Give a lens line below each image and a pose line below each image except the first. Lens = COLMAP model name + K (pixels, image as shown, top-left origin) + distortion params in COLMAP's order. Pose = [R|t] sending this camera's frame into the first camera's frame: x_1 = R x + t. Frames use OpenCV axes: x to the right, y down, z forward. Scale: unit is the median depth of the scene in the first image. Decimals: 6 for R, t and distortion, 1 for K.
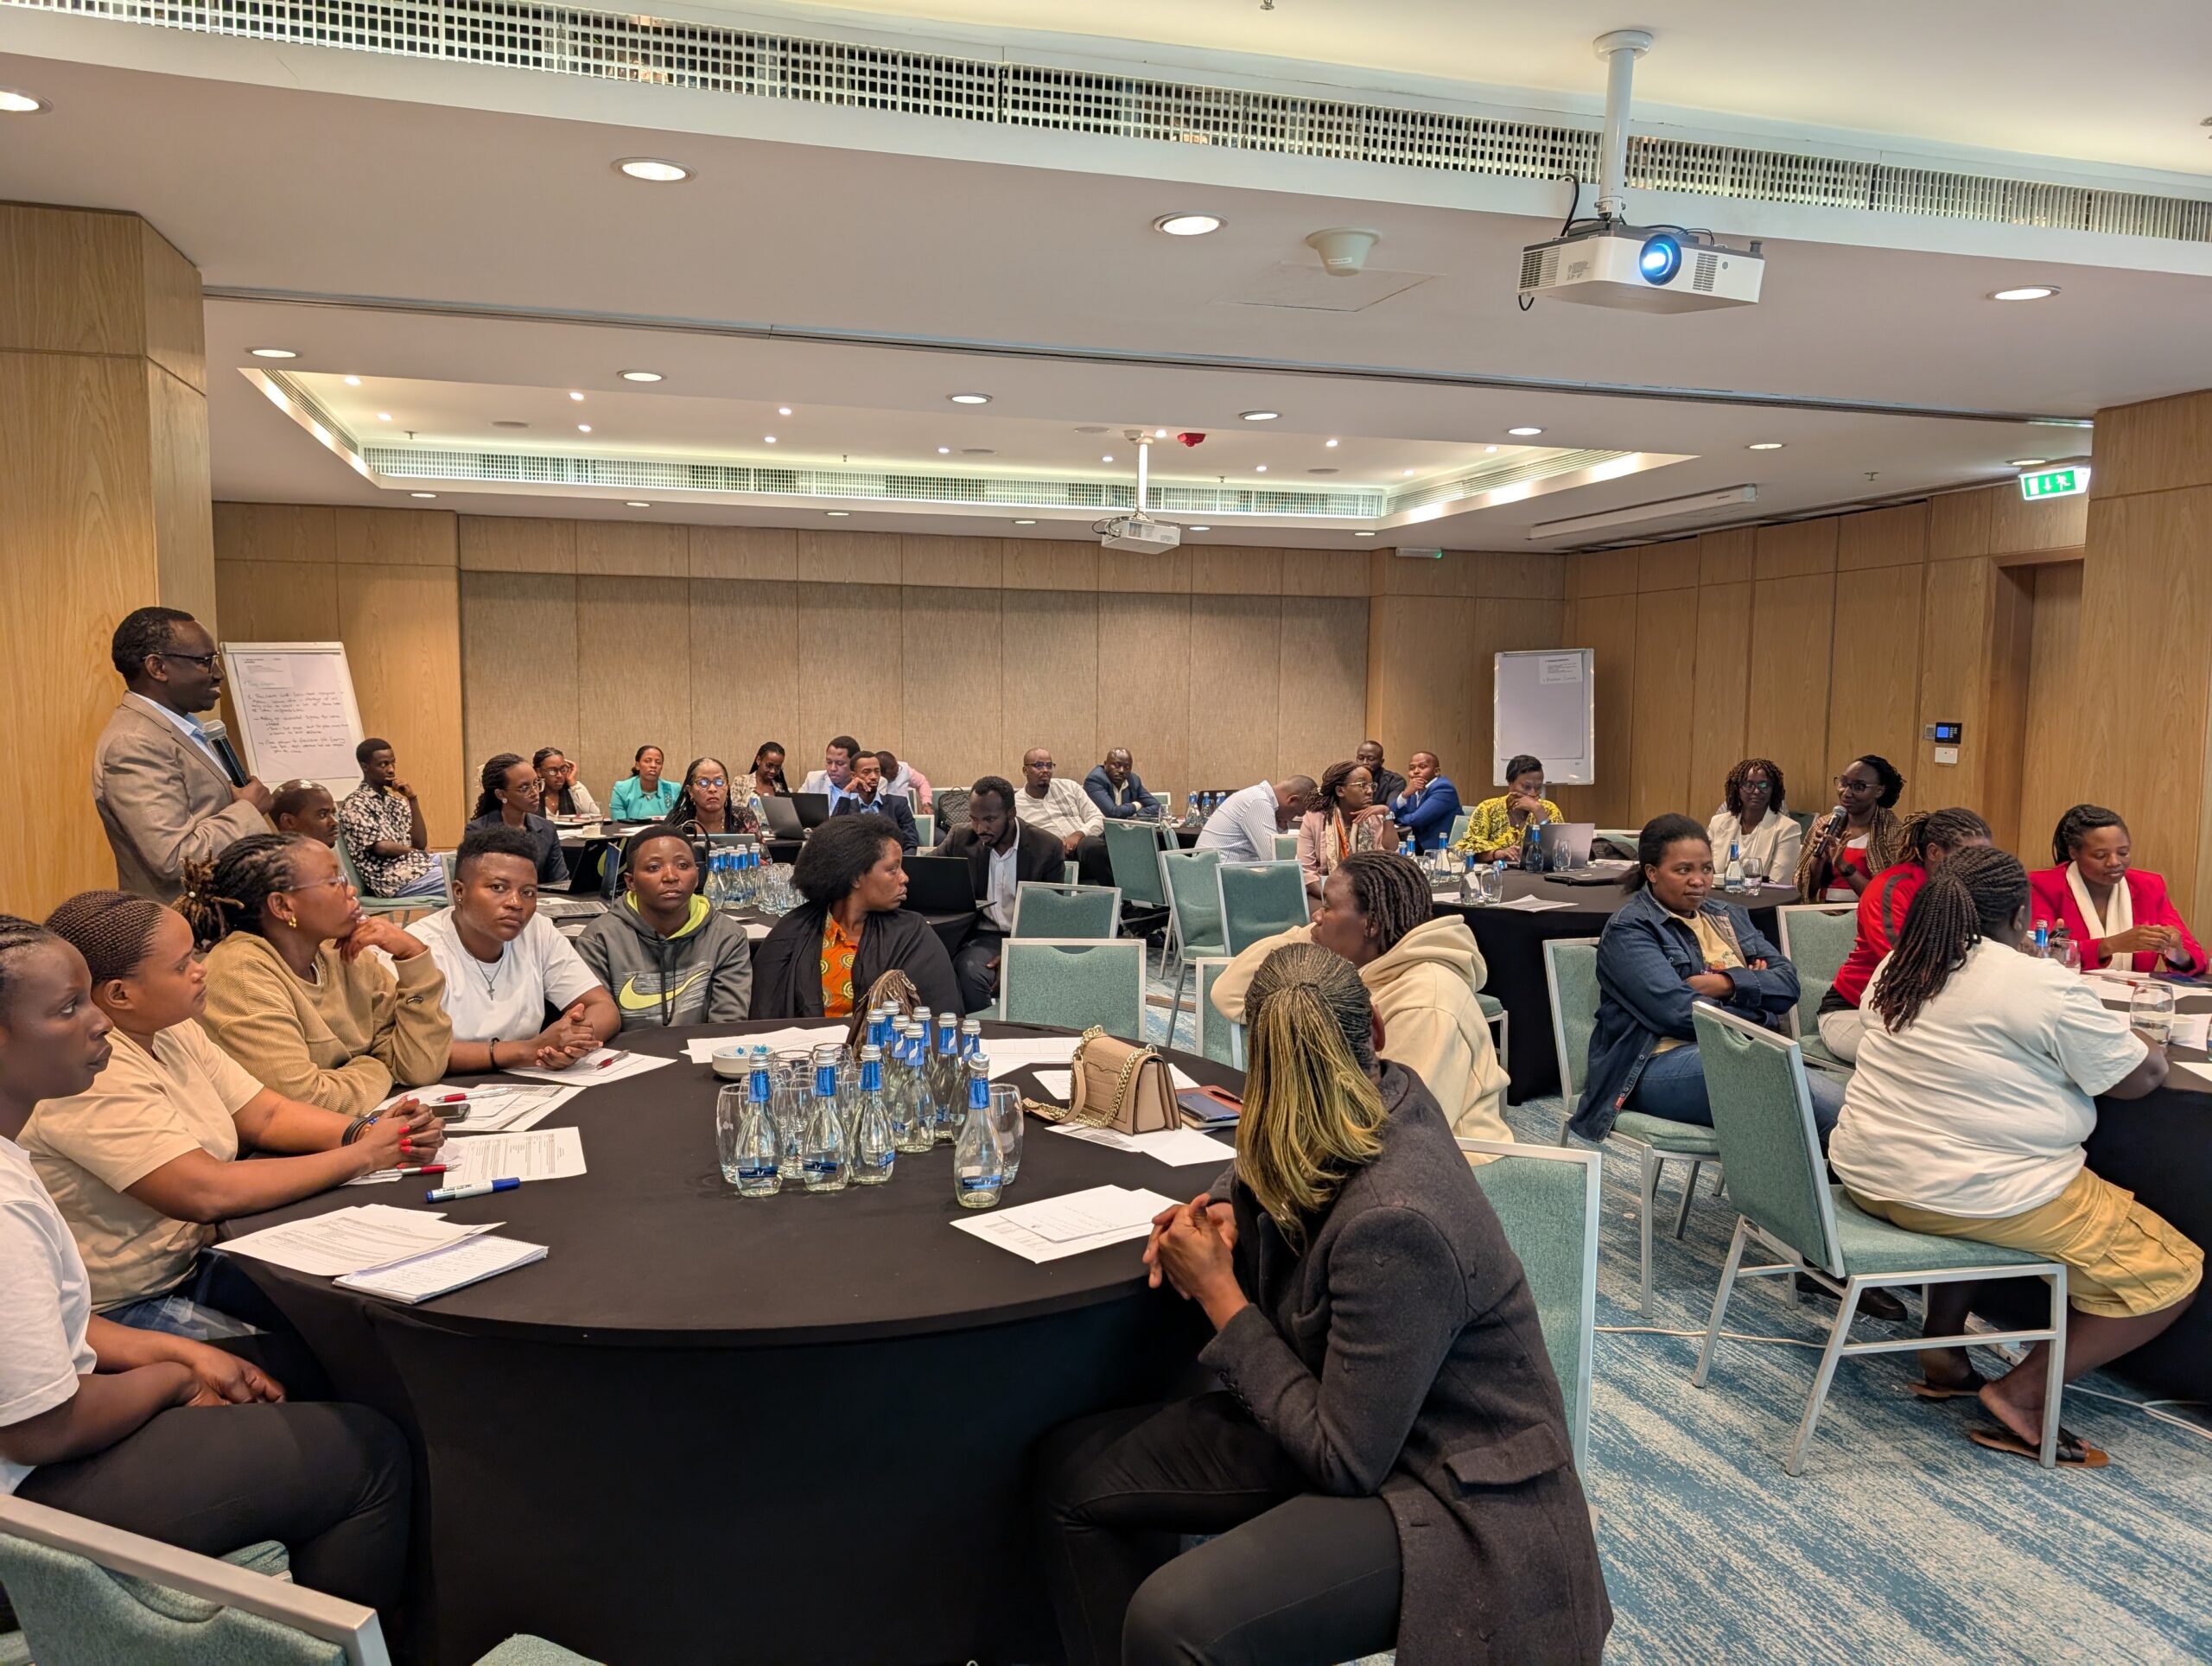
lens RADIAL K [[1575.5, 0, 1095.5], [0, 1575.5, 822.7], [0, 0, 1]] dist [0.015075, -0.005308]
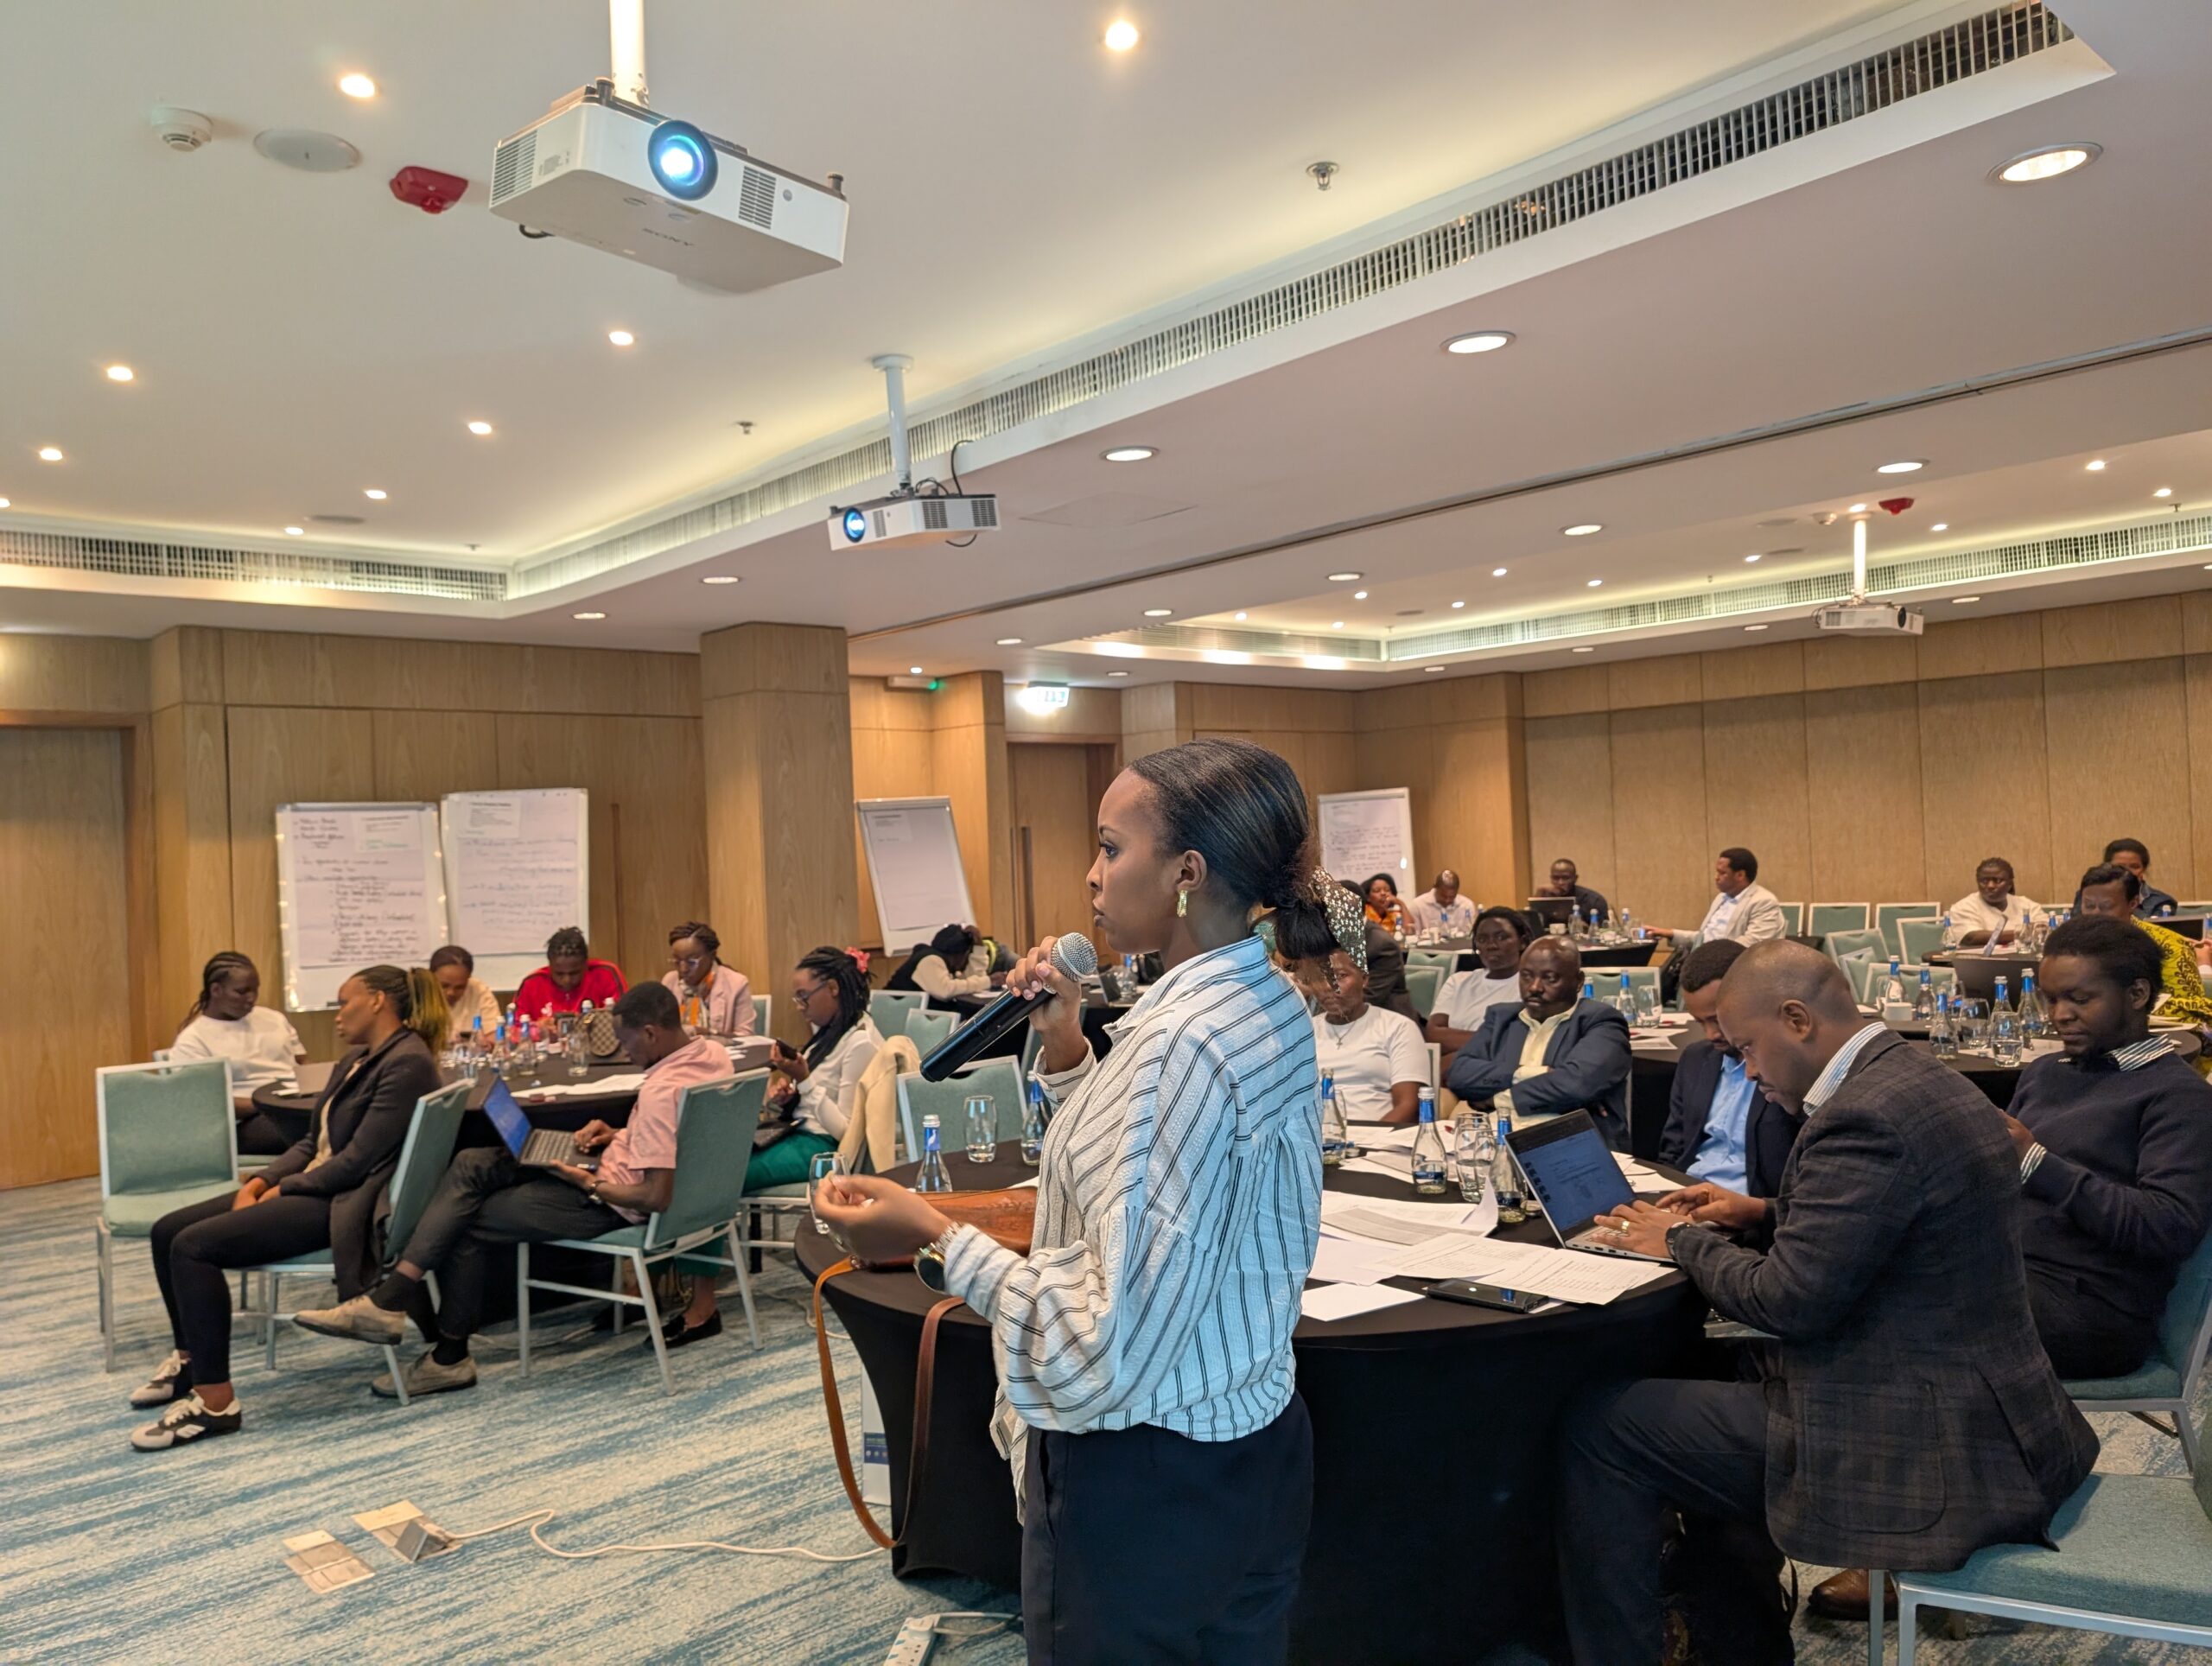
lens RADIAL K [[1575.5, 0, 1095.5], [0, 1575.5, 822.7], [0, 0, 1]] dist [0.015075, -0.005308]
pose [[0.447563, -0.037205, -0.893478, 0.629304], [-0.023444, 0.998303, -0.053313, -0.012019], [0.893945, 0.044807, 0.445932, 0.223212]]
